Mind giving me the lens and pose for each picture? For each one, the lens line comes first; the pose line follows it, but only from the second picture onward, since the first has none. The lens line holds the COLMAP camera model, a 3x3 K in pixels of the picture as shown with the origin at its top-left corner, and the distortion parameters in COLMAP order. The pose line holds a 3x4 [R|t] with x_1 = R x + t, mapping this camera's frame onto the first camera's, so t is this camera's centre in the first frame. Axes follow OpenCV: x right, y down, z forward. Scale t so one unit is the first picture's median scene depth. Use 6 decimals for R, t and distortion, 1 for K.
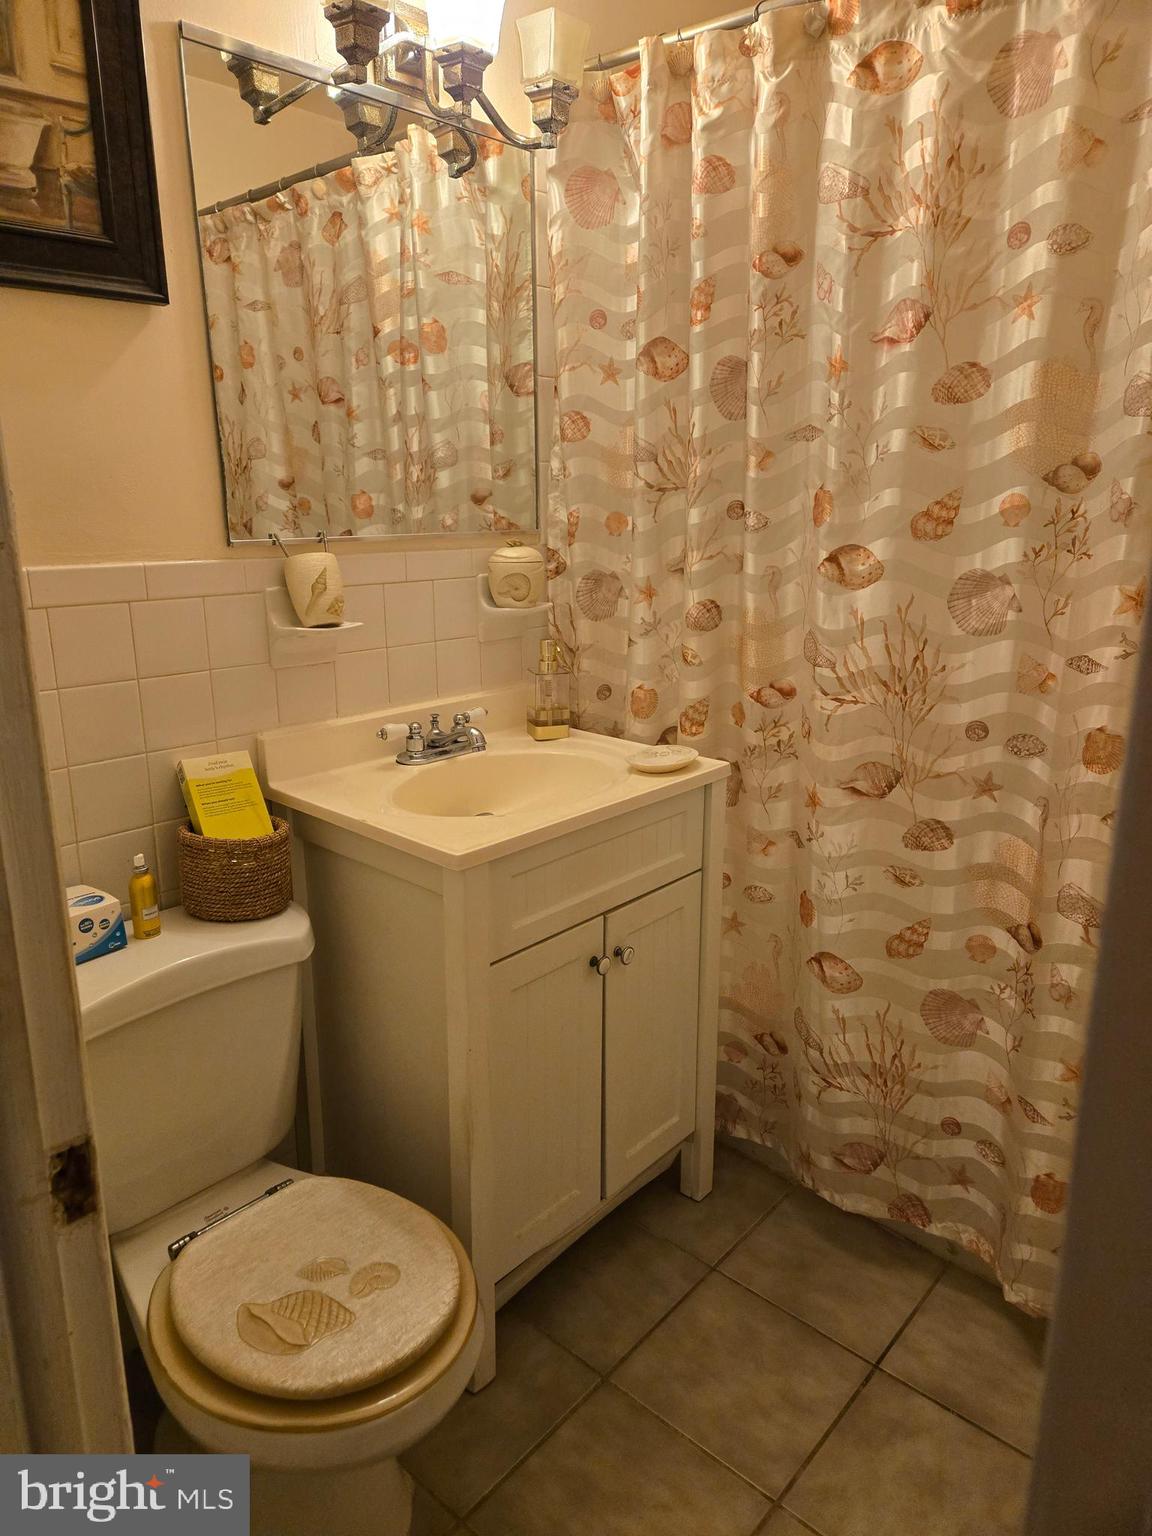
lens RADIAL K [[1018.2, 0, 578.2], [0, 1018.2, 778.2], [0, 0, 1]] dist [0.084651, -0.072848]
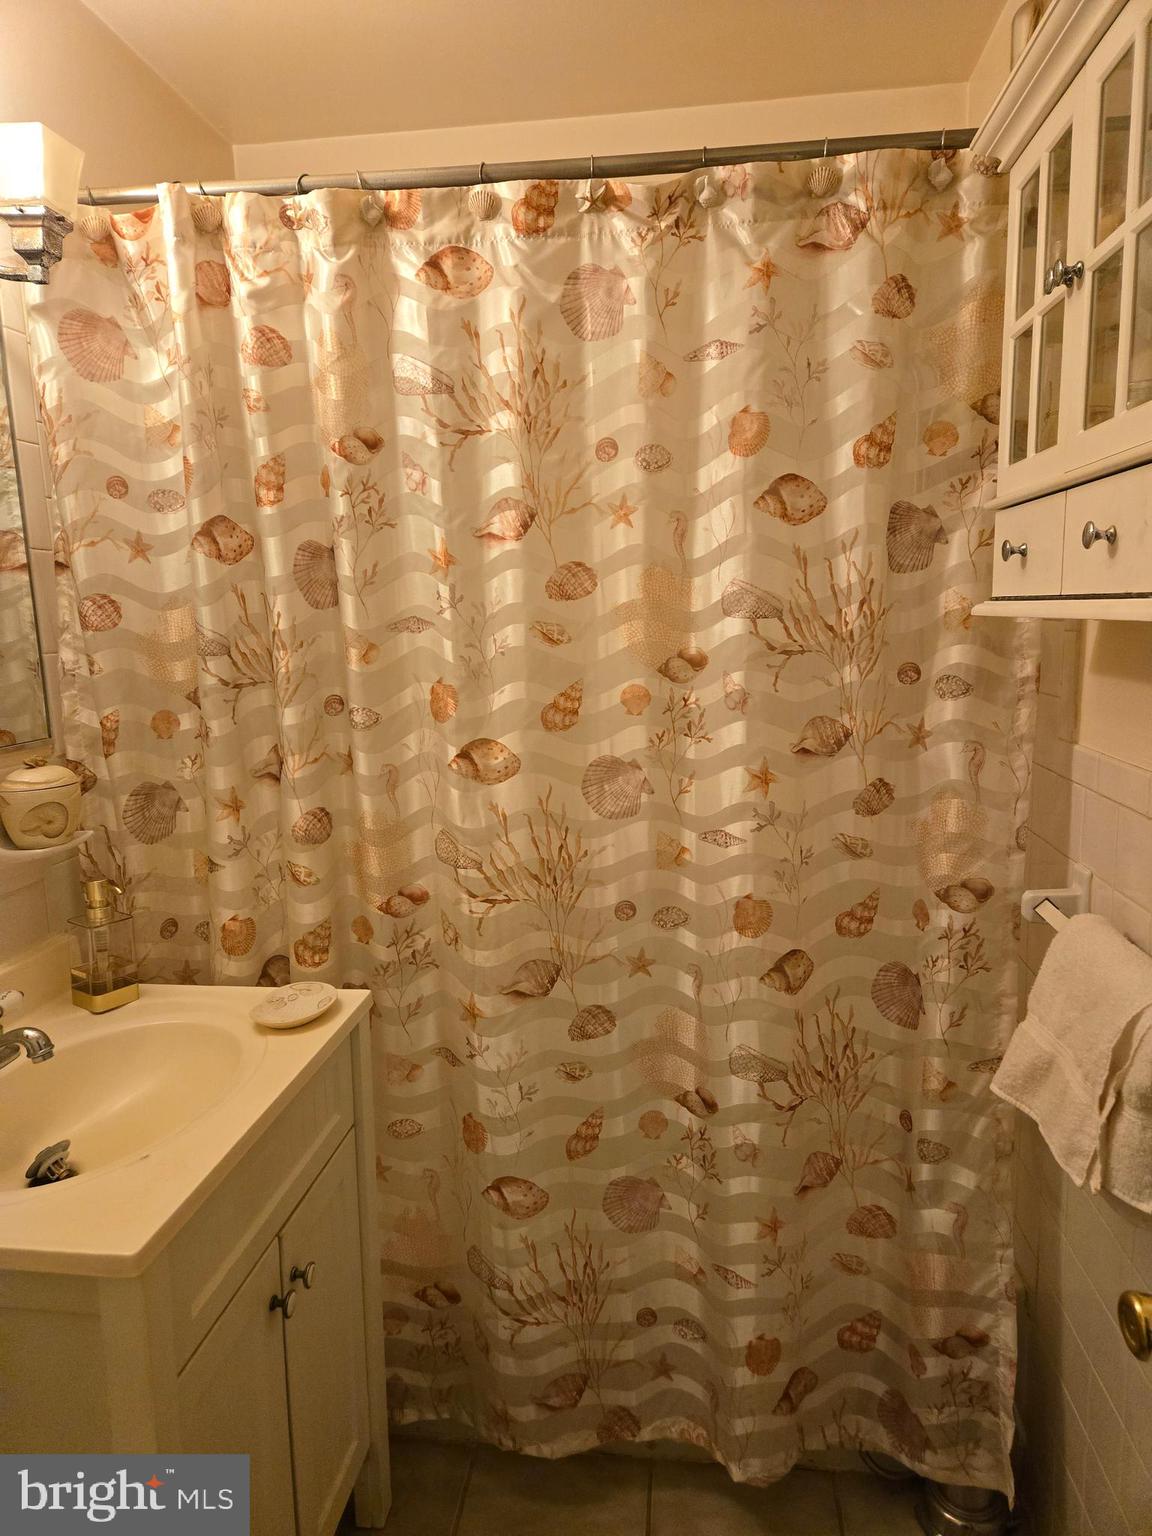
lens RADIAL K [[1018.2, 0, 578.2], [0, 1018.2, 778.2], [0, 0, 1]] dist [0.084651, -0.072848]
pose [[0.817760, -0.112965, 0.564365, -0.191657], [0.177448, 0.982268, -0.060507, -0.116965], [-0.547522, 0.149626, 0.823305, 0.180356]]
